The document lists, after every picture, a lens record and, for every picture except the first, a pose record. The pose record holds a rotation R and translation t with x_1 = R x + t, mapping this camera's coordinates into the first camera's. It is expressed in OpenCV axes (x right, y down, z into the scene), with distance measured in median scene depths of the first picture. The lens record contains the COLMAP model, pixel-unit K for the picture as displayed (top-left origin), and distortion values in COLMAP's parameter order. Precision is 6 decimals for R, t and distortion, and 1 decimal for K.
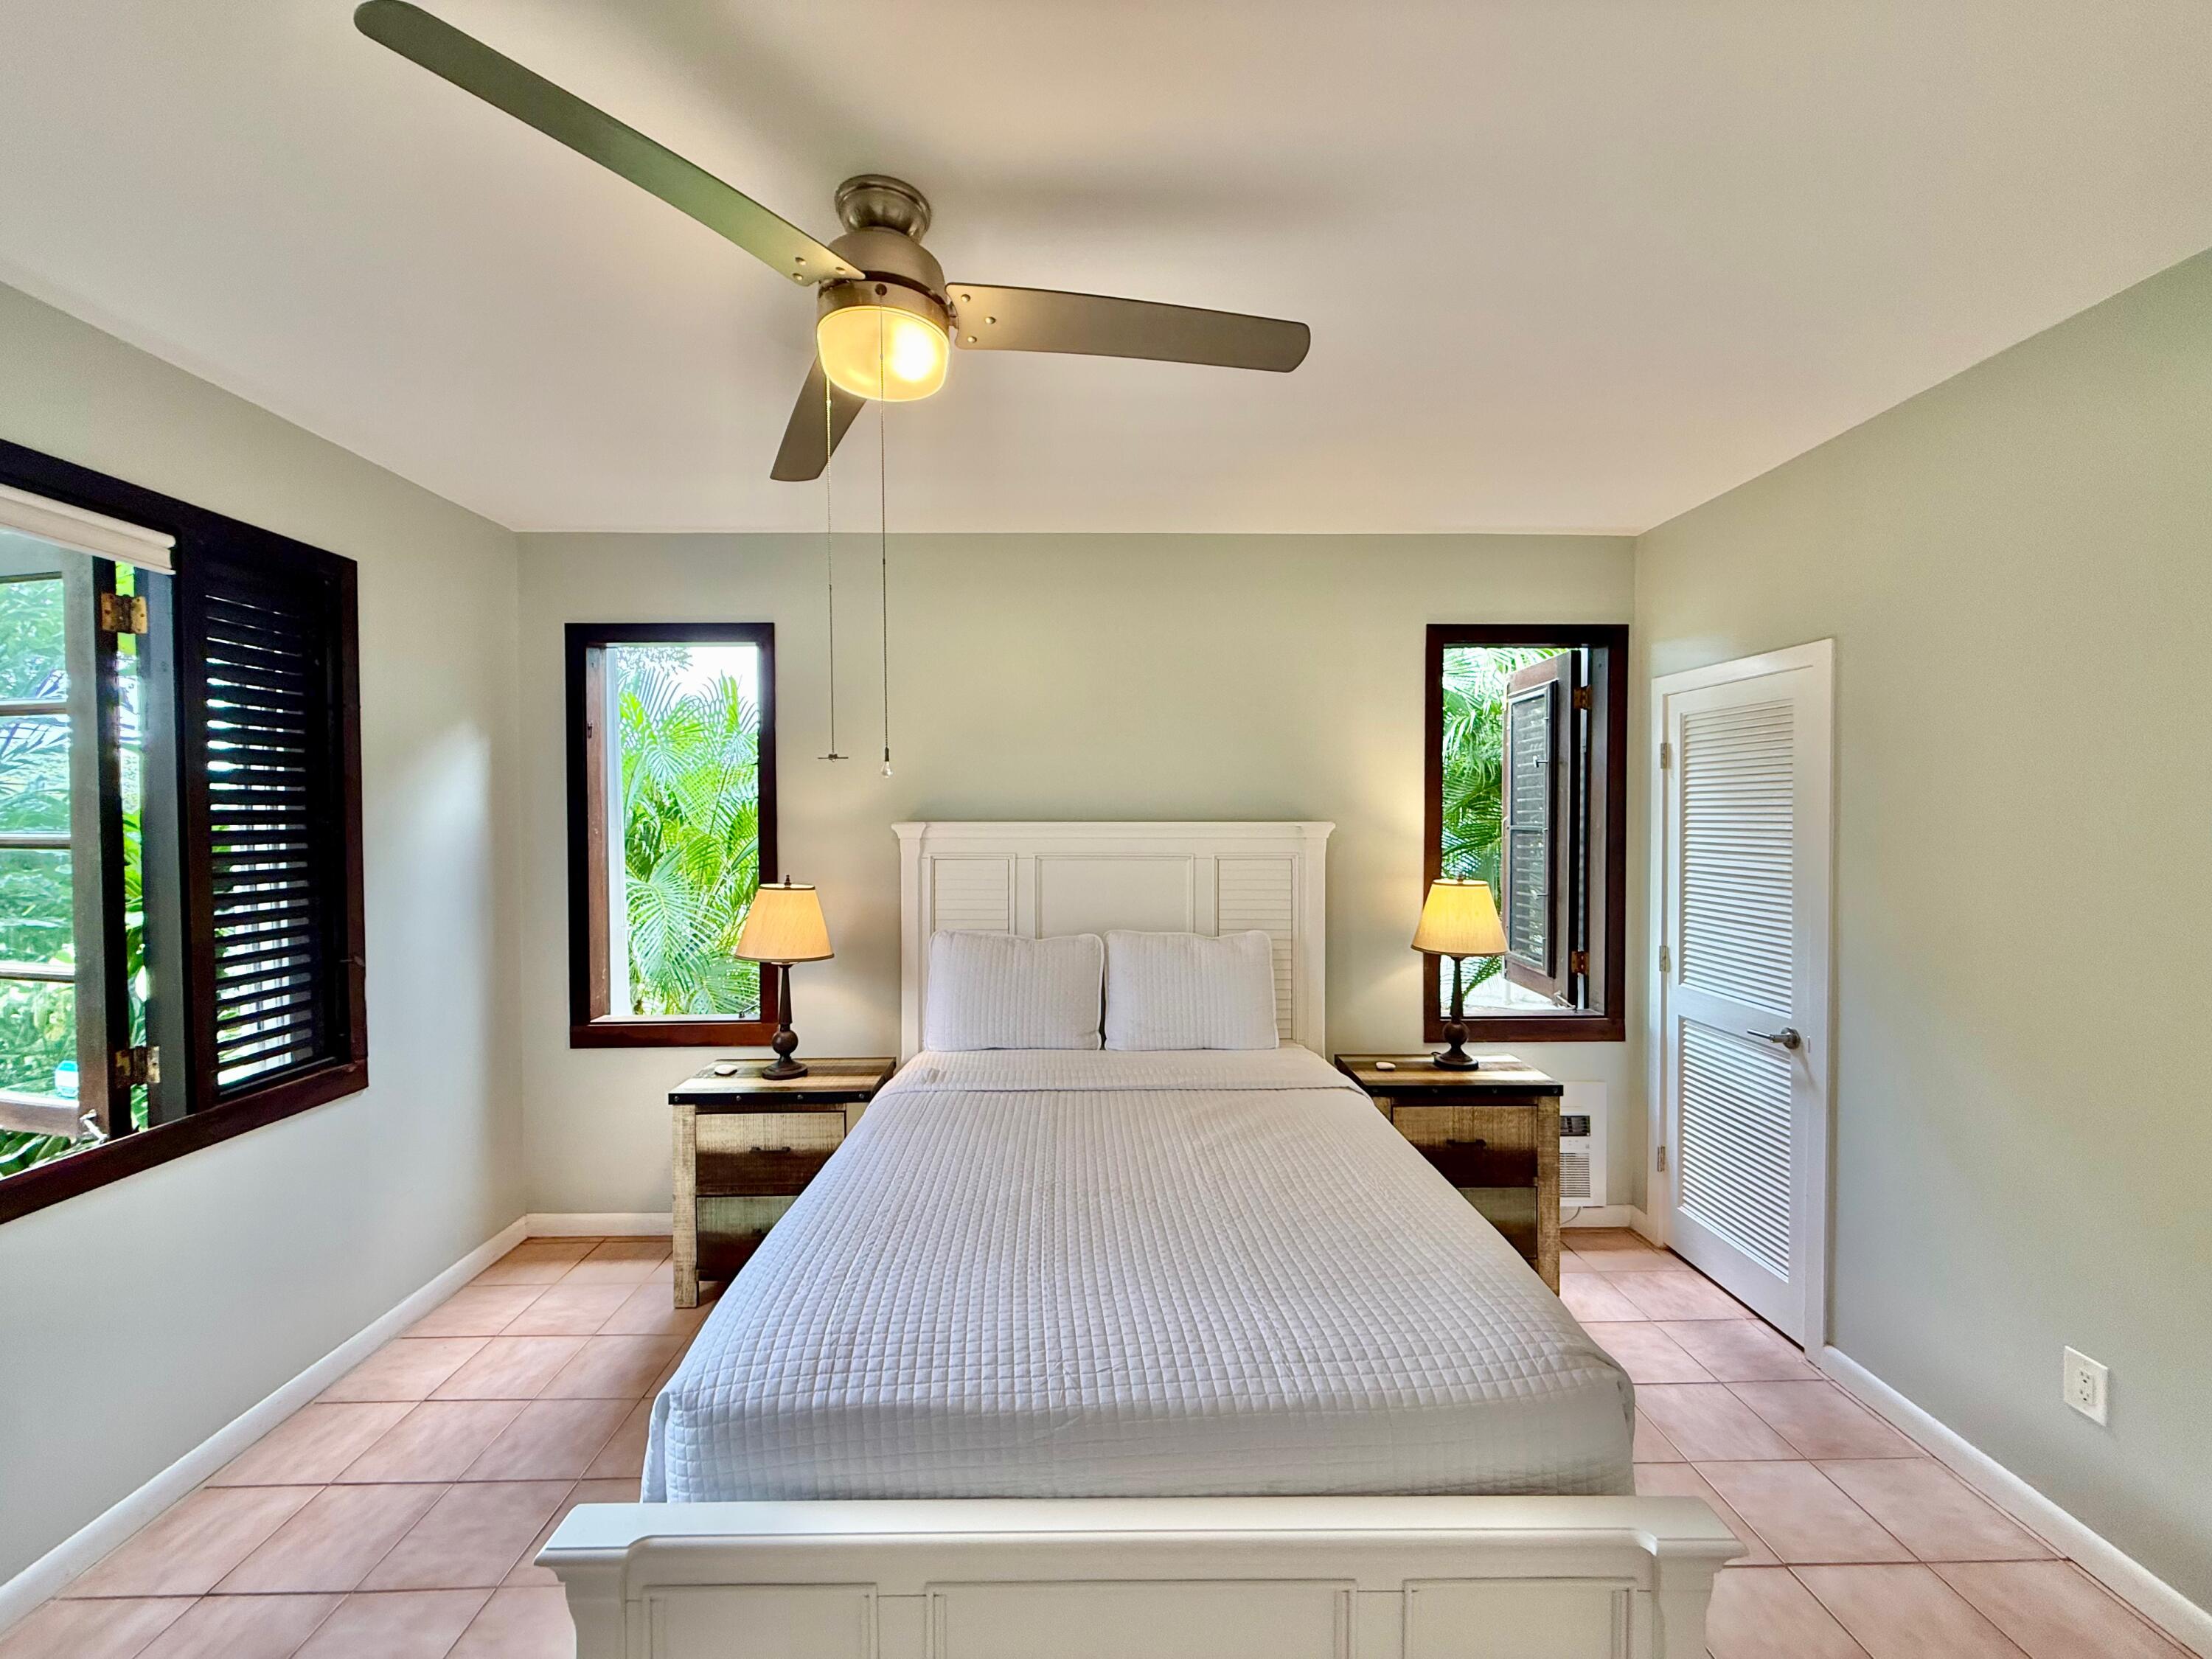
lens RADIAL K [[883.7, 0, 1101.5], [0, 883.7, 829.1], [0, 0, 1]] dist [0.000333, 0.000124]
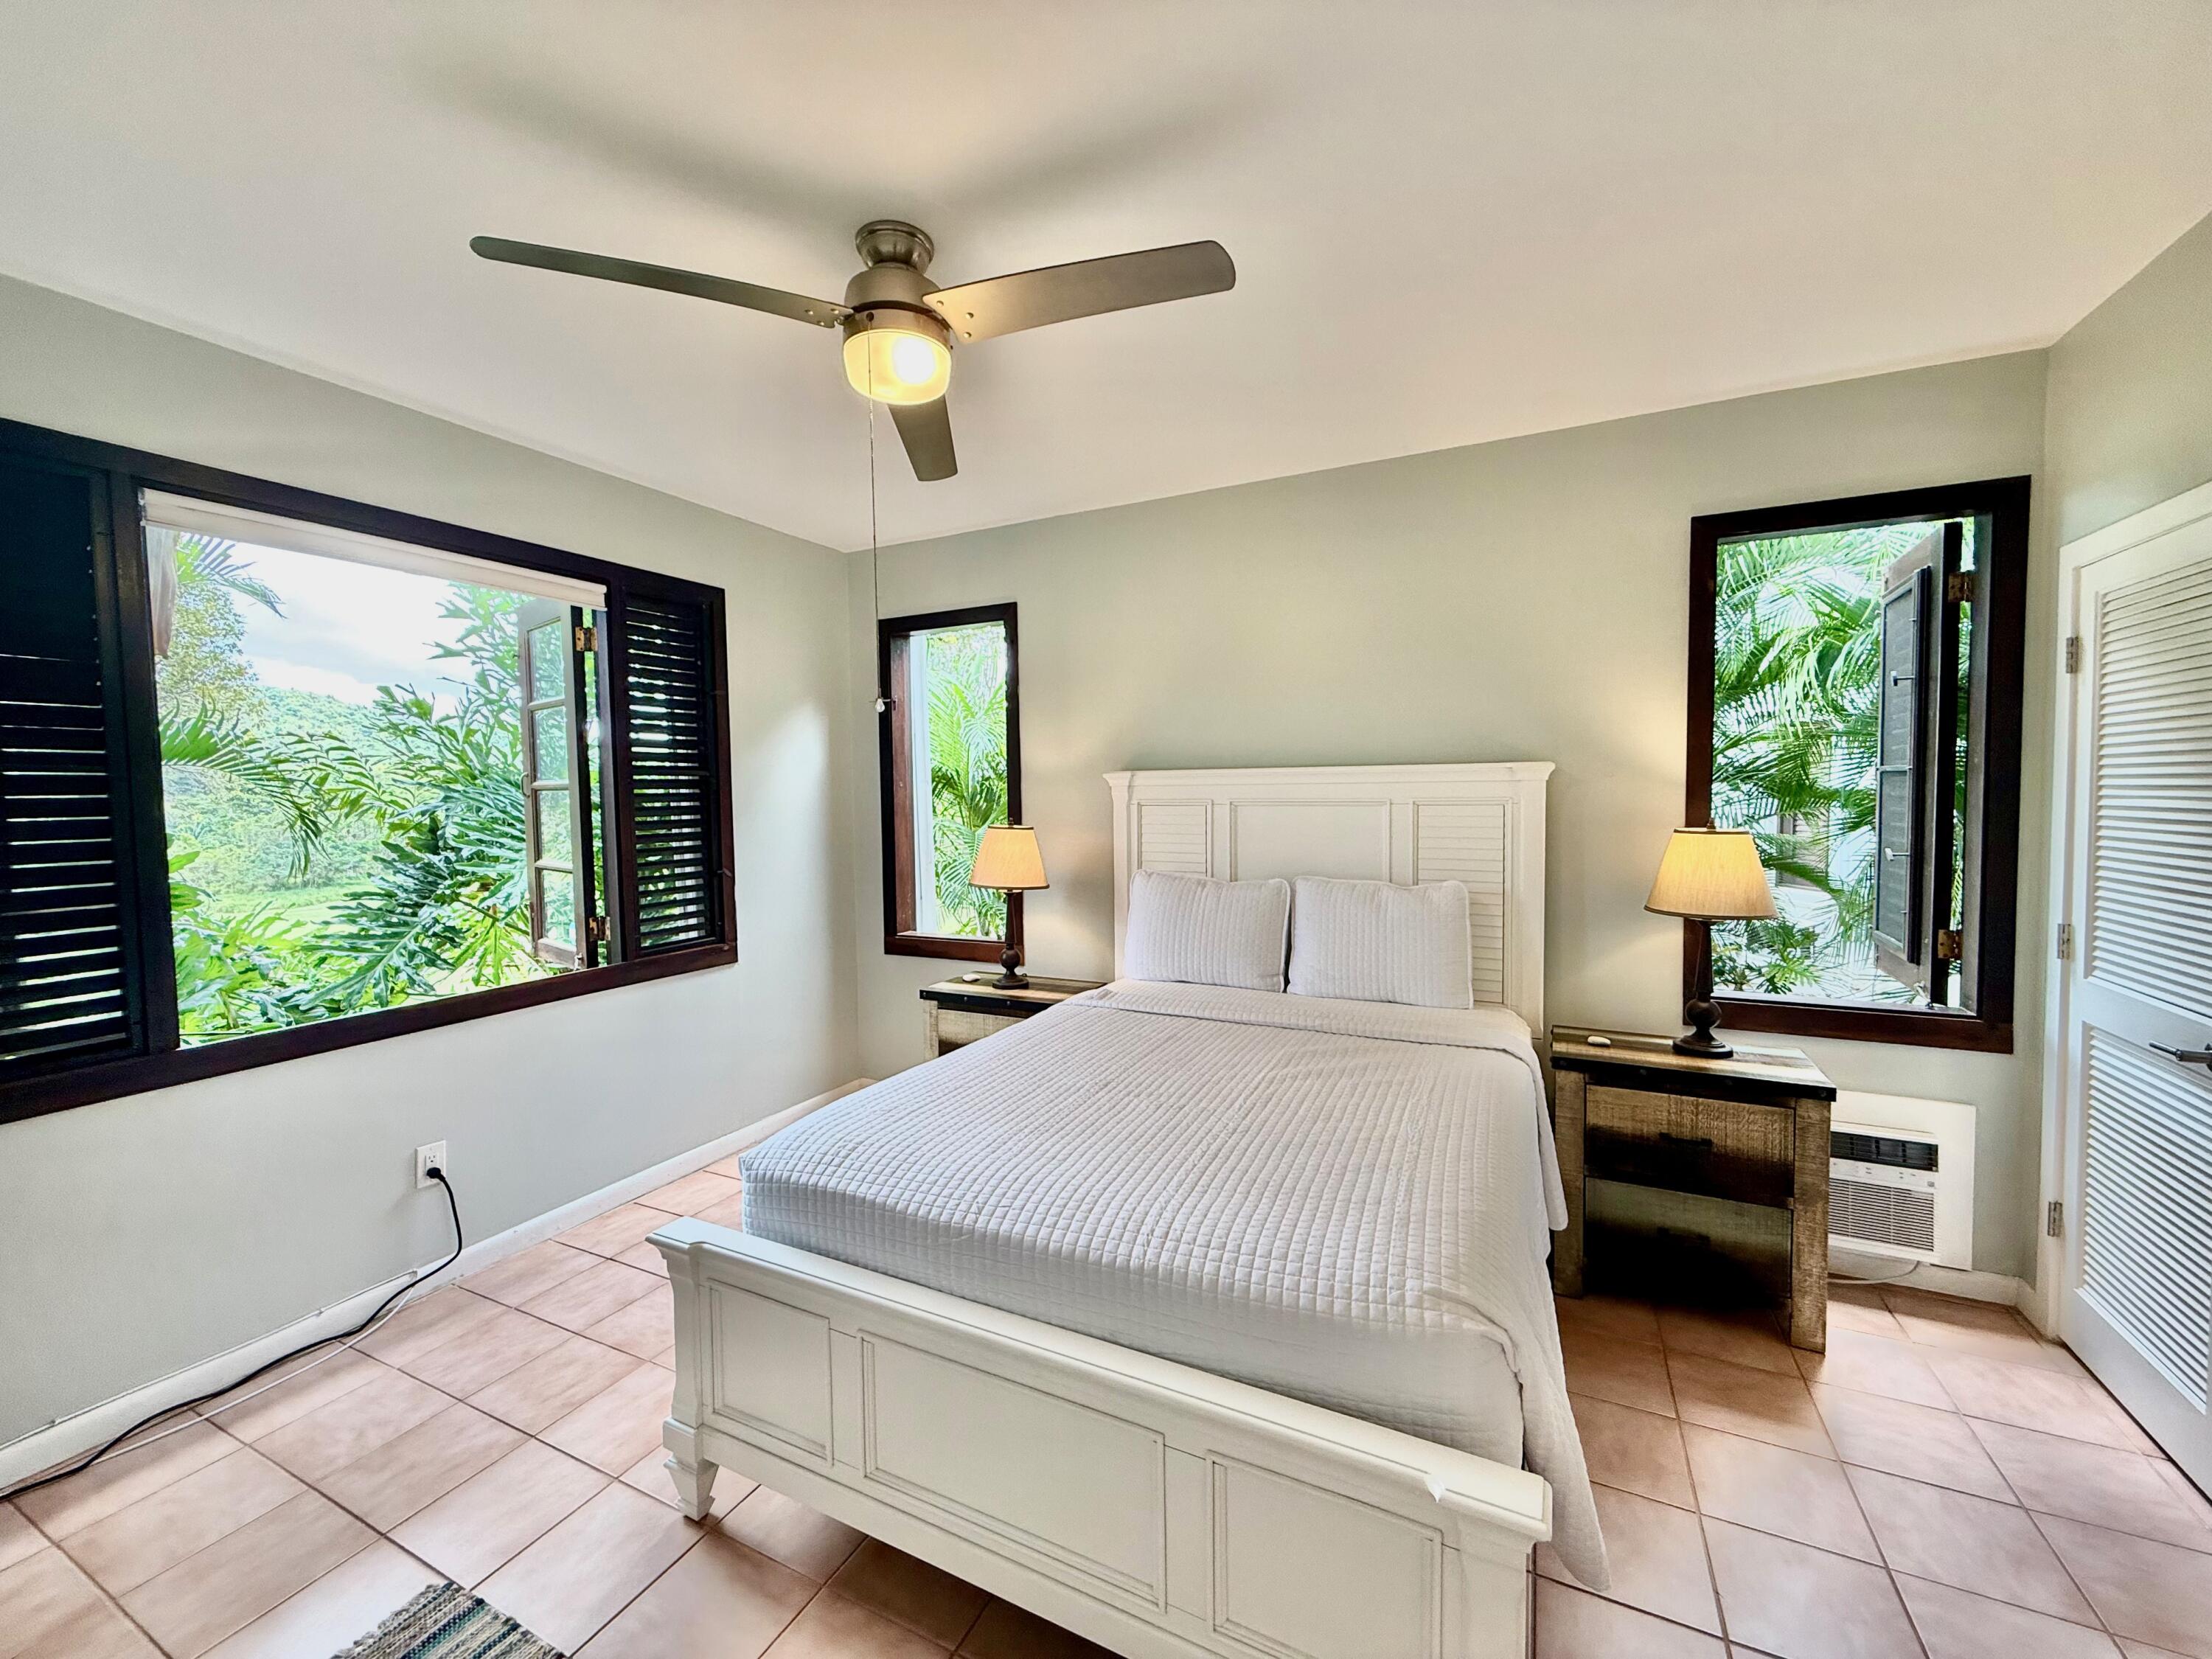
lens RADIAL K [[883.7, 0, 1101.5], [0, 883.7, 829.1], [0, 0, 1]] dist [0.000333, 0.000124]
pose [[0.888086, 0.009910, -0.459571, 0.285079], [0.003639, 0.999585, 0.028588, 0.034183], [0.459663, -0.027061, 0.887681, 0.013588]]
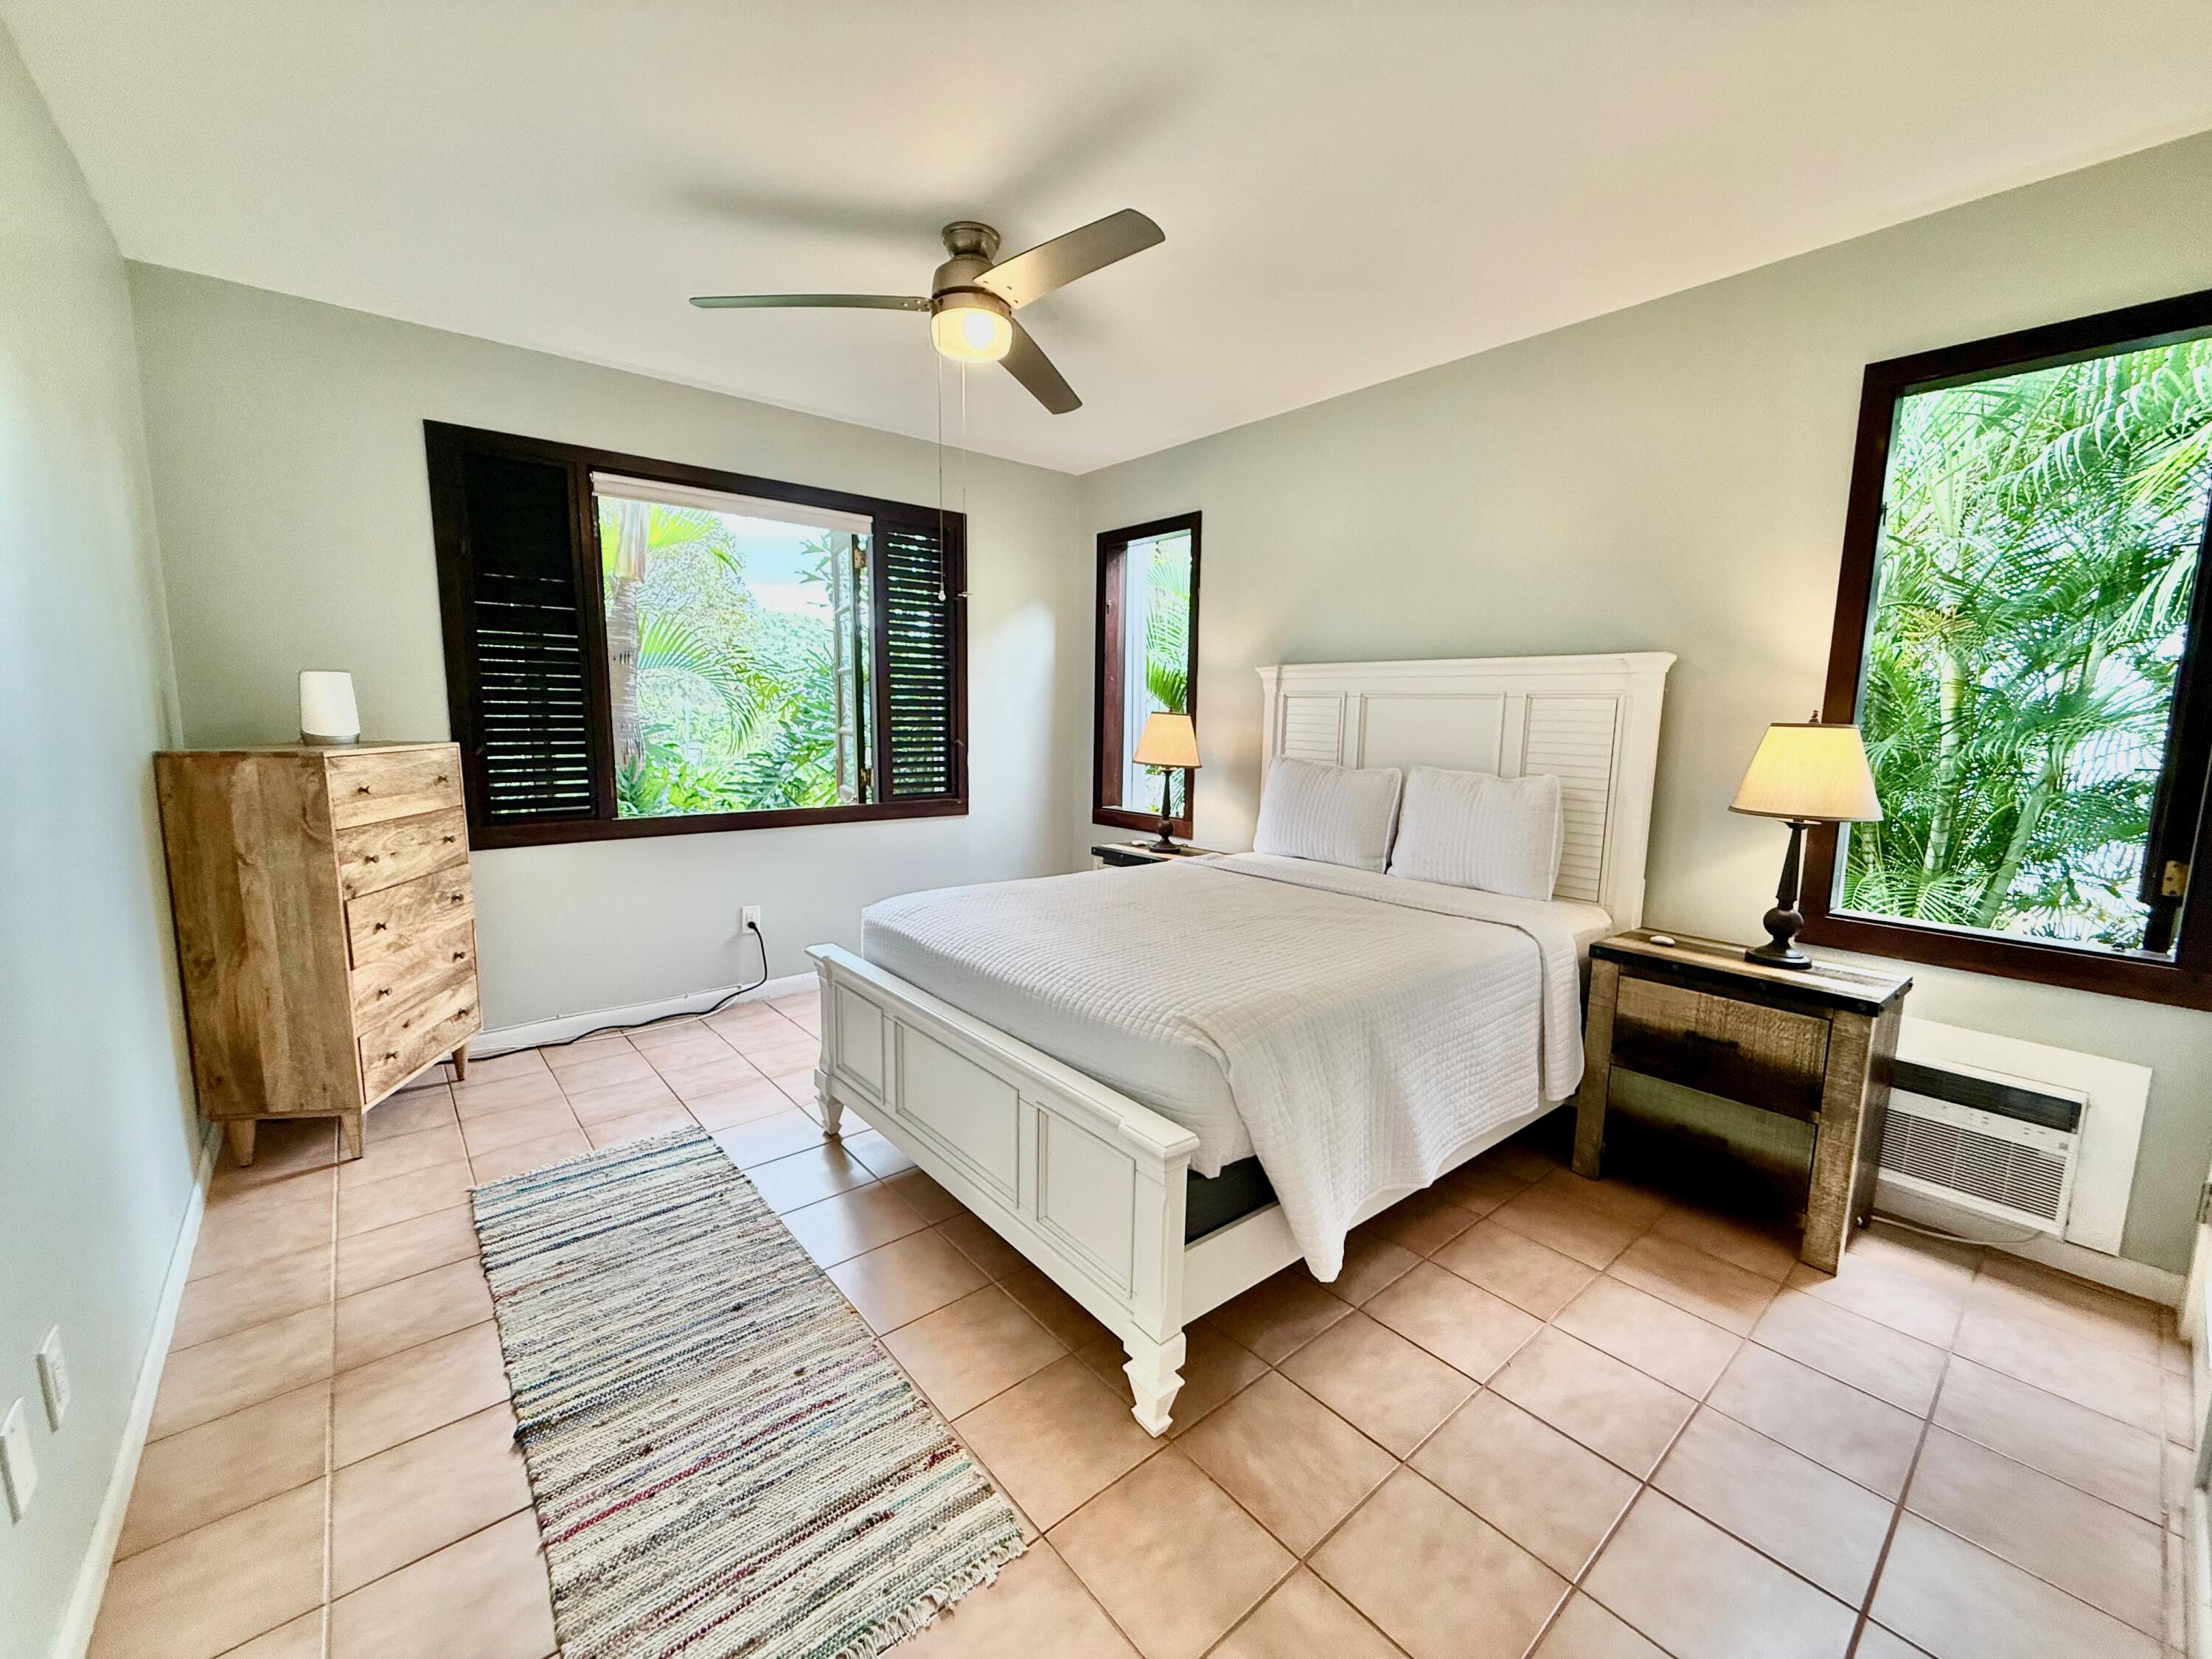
lens RADIAL K [[886.9, 0, 1101.2], [0, 886.9, 828.8], [0, 0, 1]] dist [-0.000323, 0.000103]
pose [[0.630696, 0.115635, -0.767367, 0.622058], [-0.032108, 0.991878, 0.123078, 0.075632], [0.775366, -0.052986, 0.629286, 0.057801]]
